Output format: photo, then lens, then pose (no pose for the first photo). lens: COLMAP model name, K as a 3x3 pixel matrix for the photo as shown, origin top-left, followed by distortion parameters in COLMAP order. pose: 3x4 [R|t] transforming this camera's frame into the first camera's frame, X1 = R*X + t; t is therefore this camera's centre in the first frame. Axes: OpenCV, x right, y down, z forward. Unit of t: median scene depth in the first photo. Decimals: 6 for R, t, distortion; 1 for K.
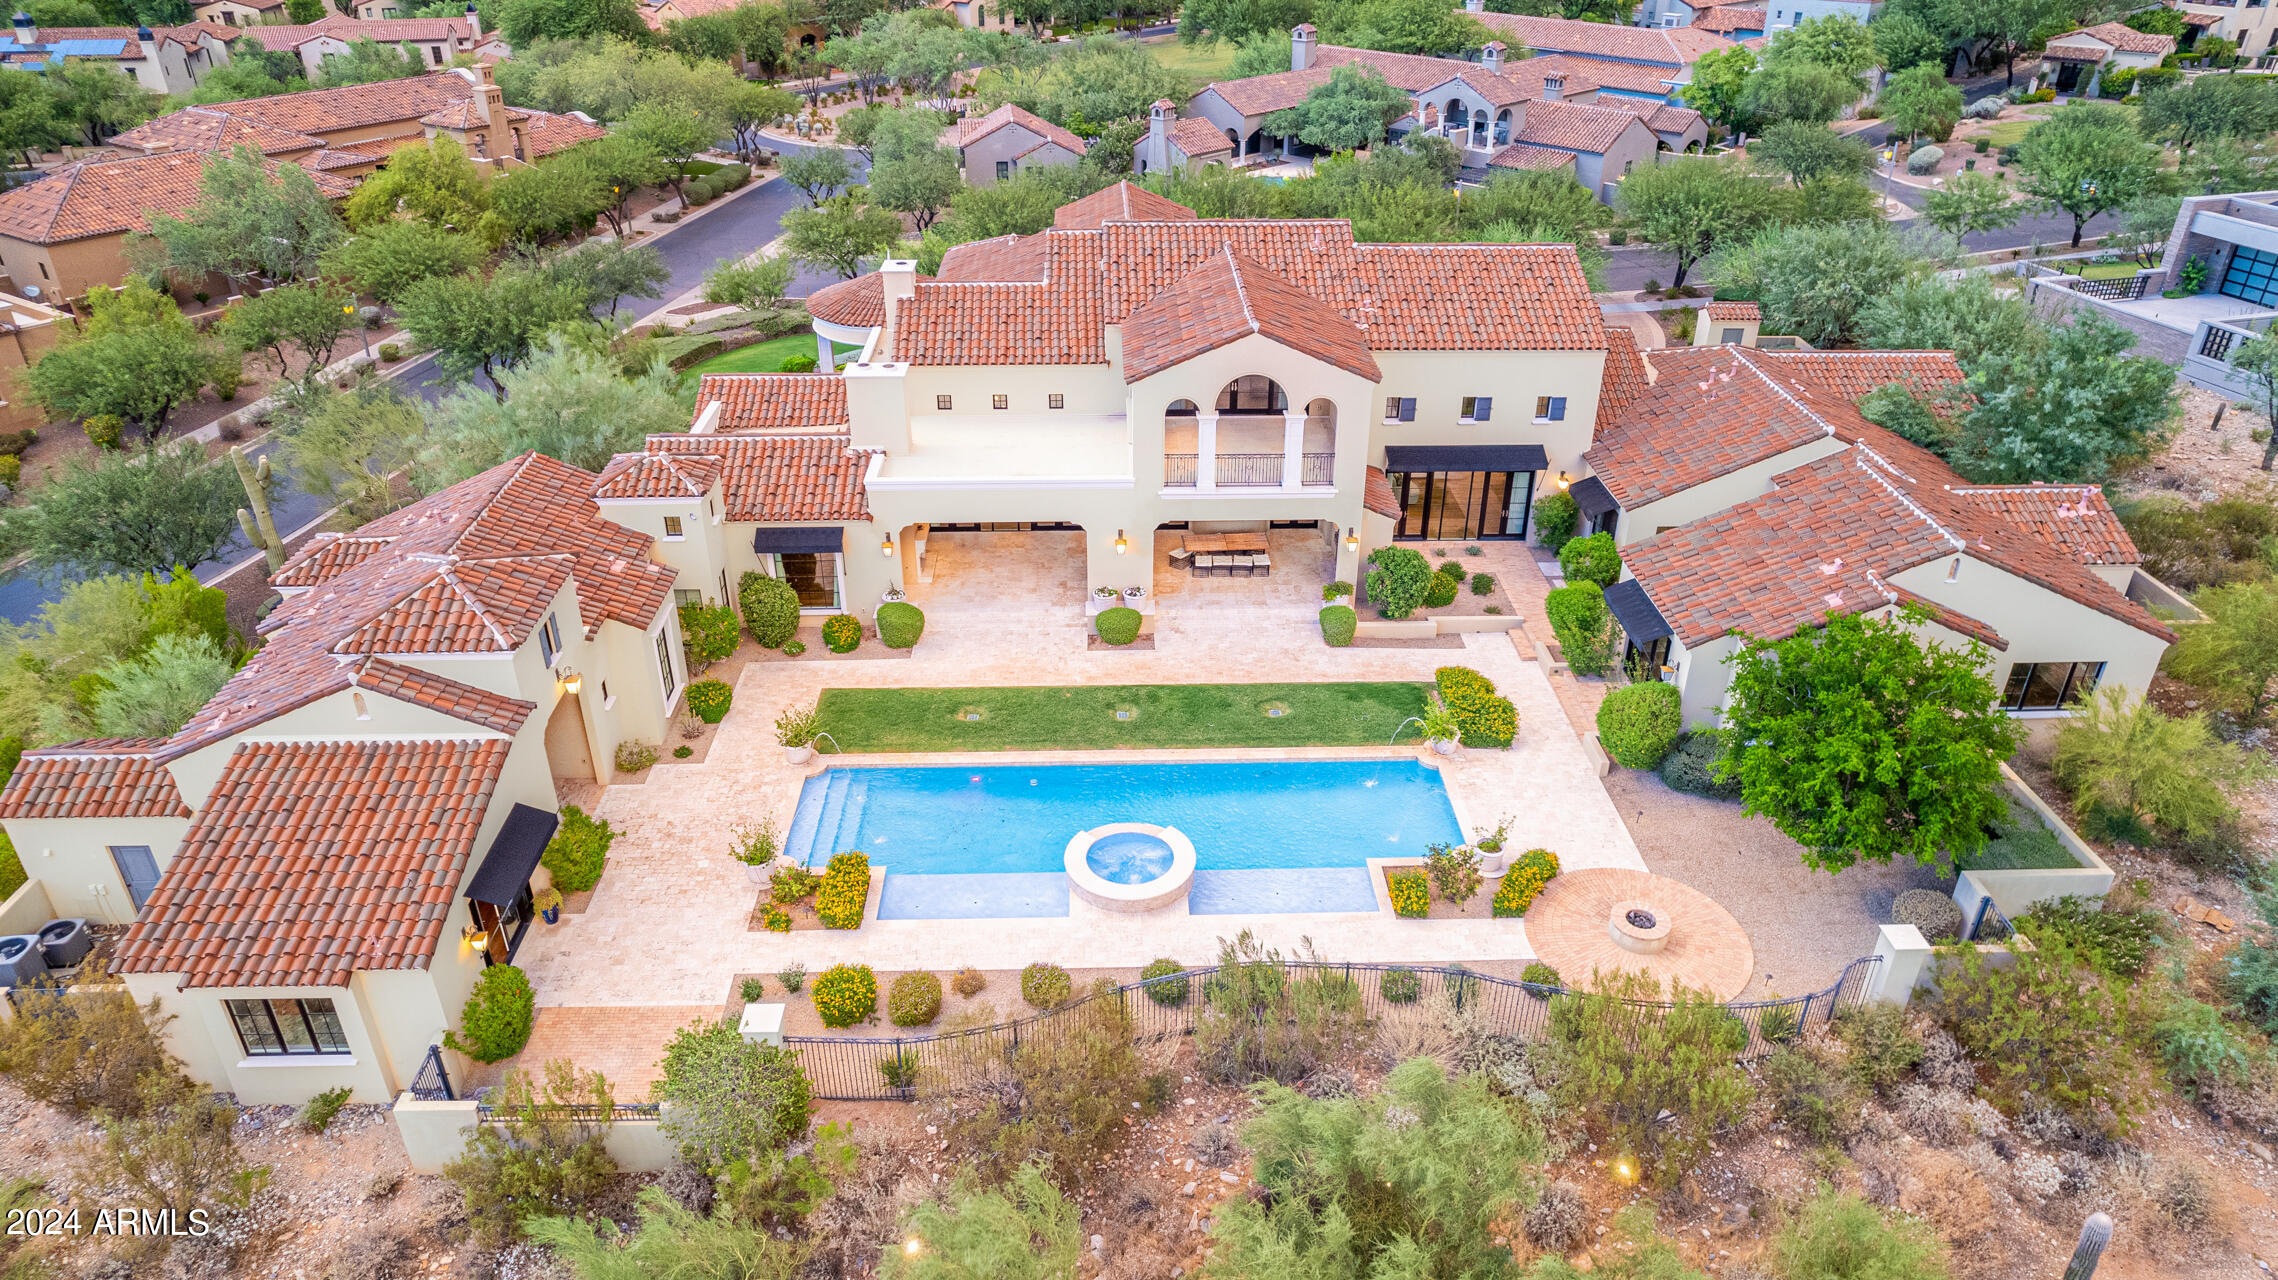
lens RADIAL K [[1496.5, 0, 1139.0], [0, 1496.5, 640.0], [0, 0, 1]] dist [-0.075905, 0.074309]
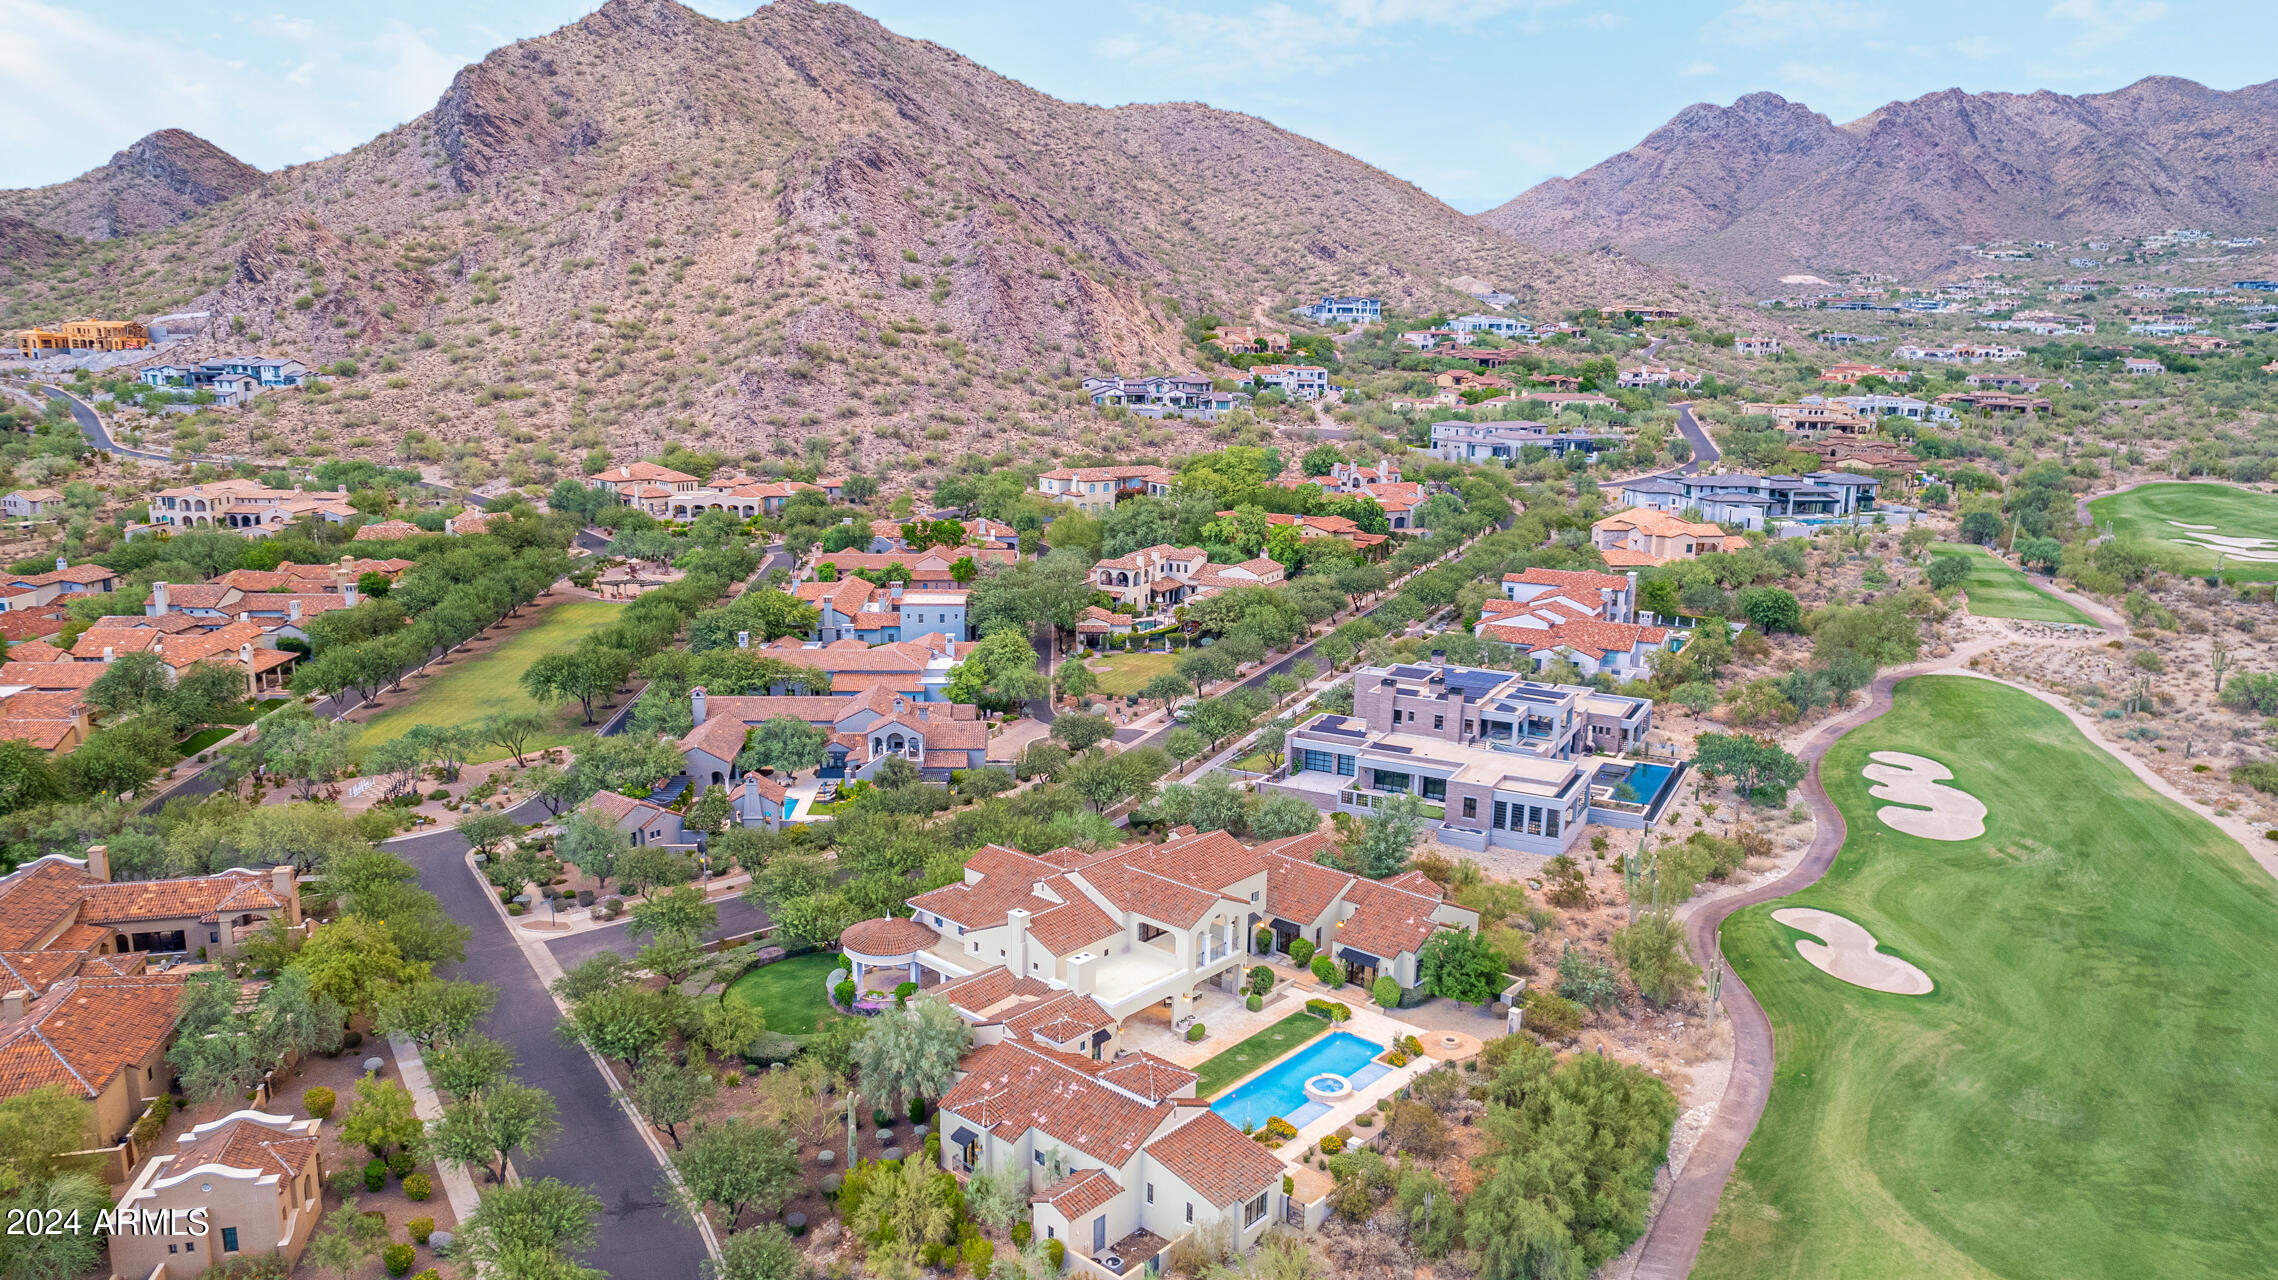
lens RADIAL K [[1523.2, 0, 1144.6], [0, 1523.2, 659.3], [0, 0, 1]] dist [-0.091282, 0.083827]
pose [[0.682983, -0.147071, 0.715475, -1.682670], [0.344650, 0.928512, -0.138136, -0.252182], [-0.644011, 0.340933, 0.684846, -0.776942]]
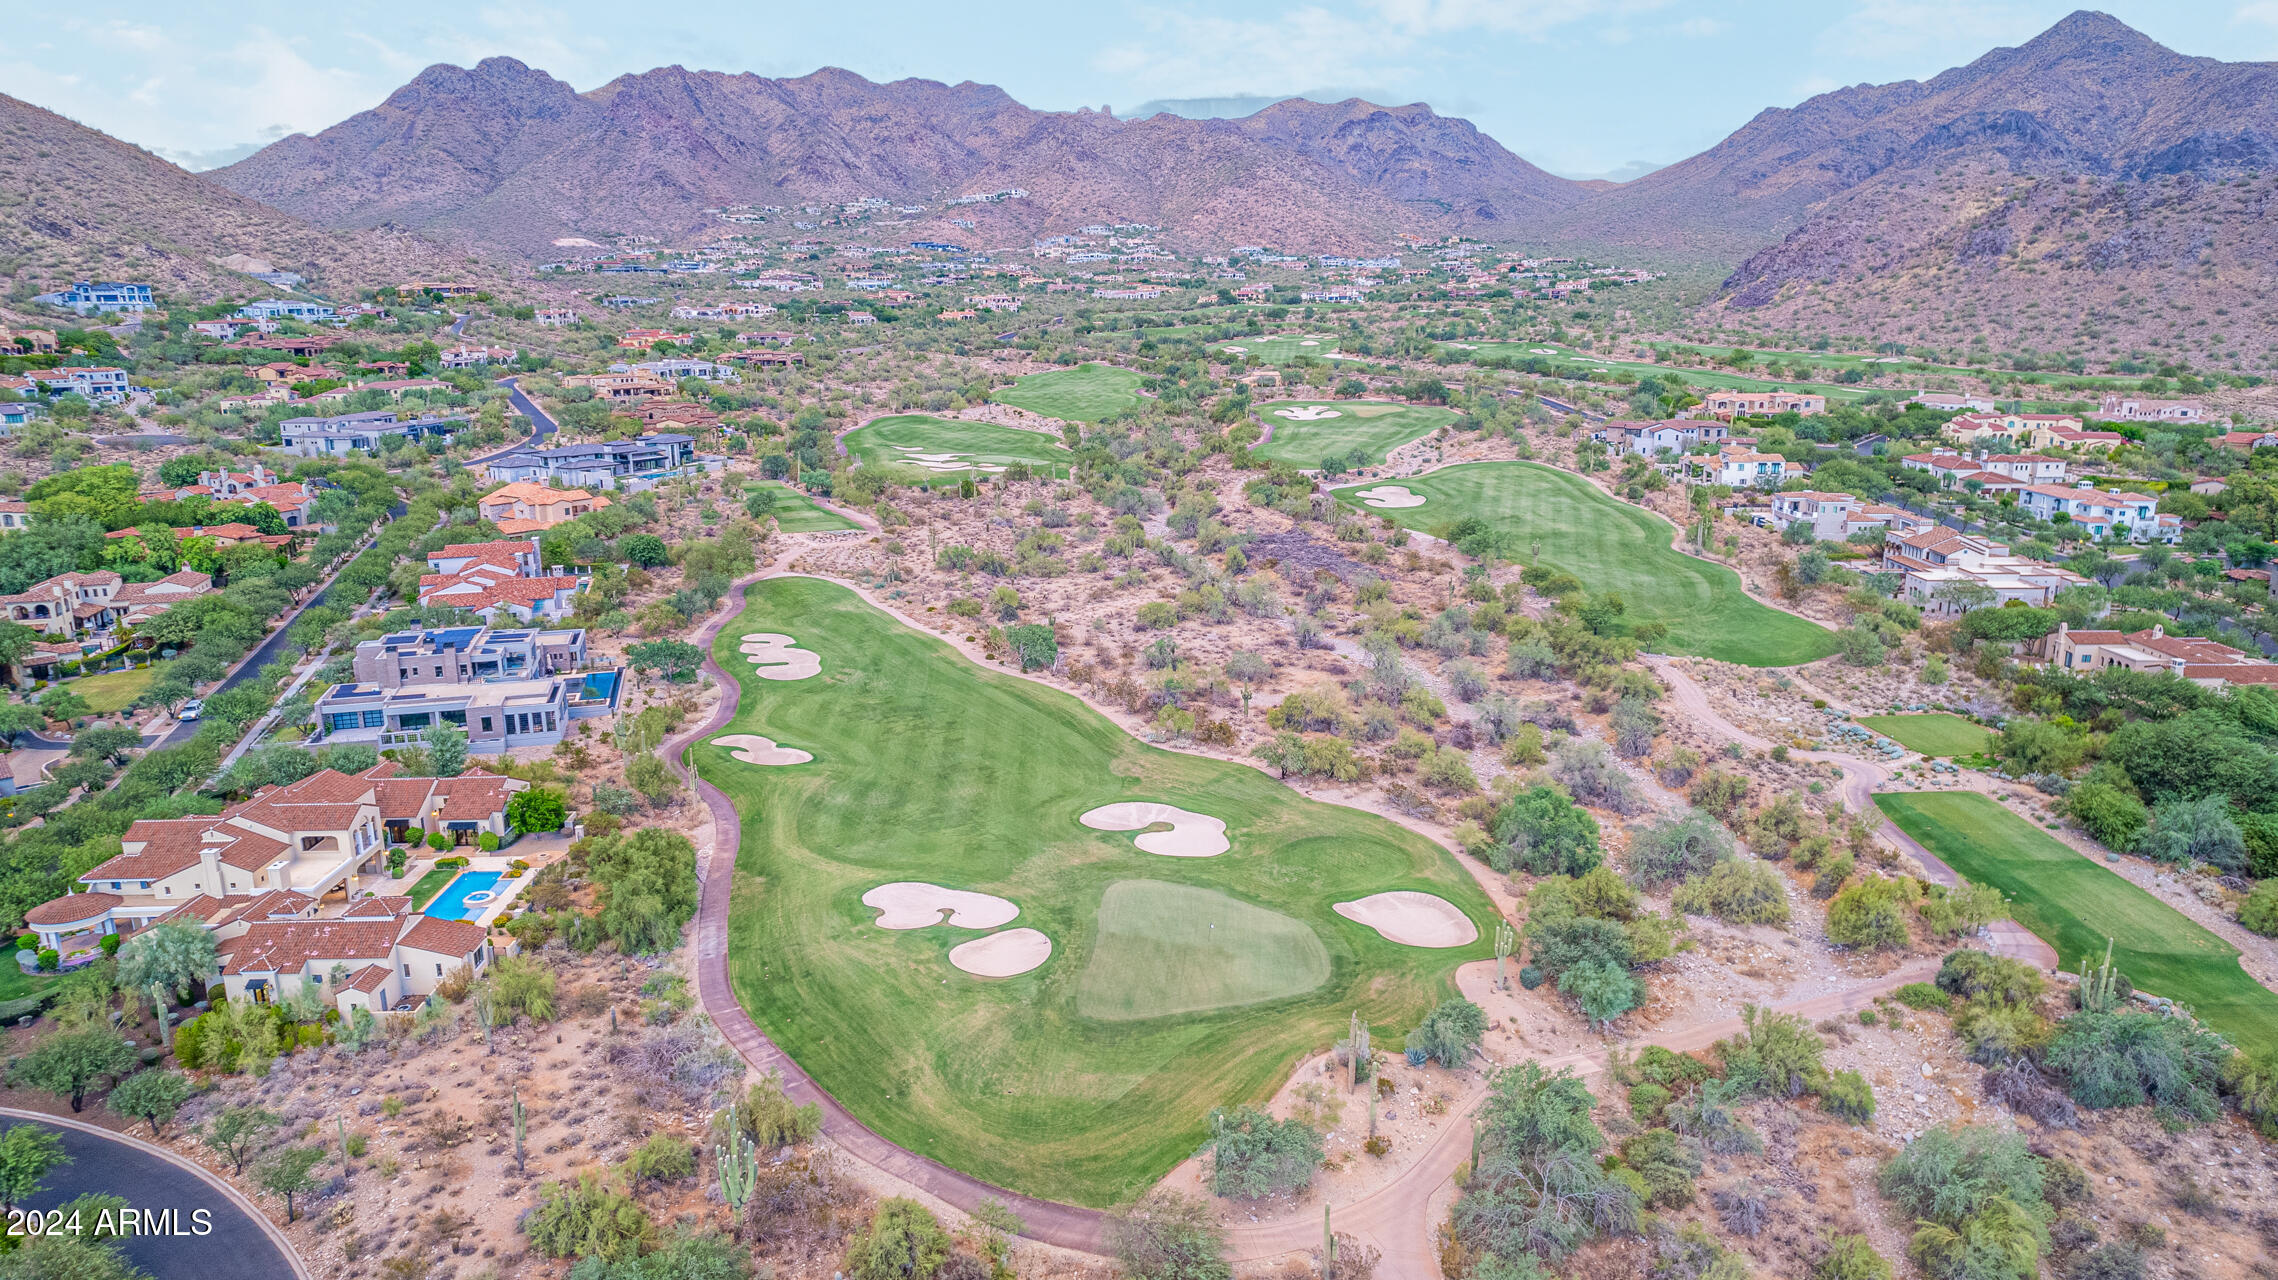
lens RADIAL K [[1523.2, 0, 1144.6], [0, 1523.2, 659.3], [0, 0, 1]] dist [-0.091282, 0.083827]
pose [[-0.009945, -0.243975, 0.969730, -3.185129], [0.493233, 0.842398, 0.216997, -0.330364], [-0.869841, 0.480461, 0.111959, -1.159793]]
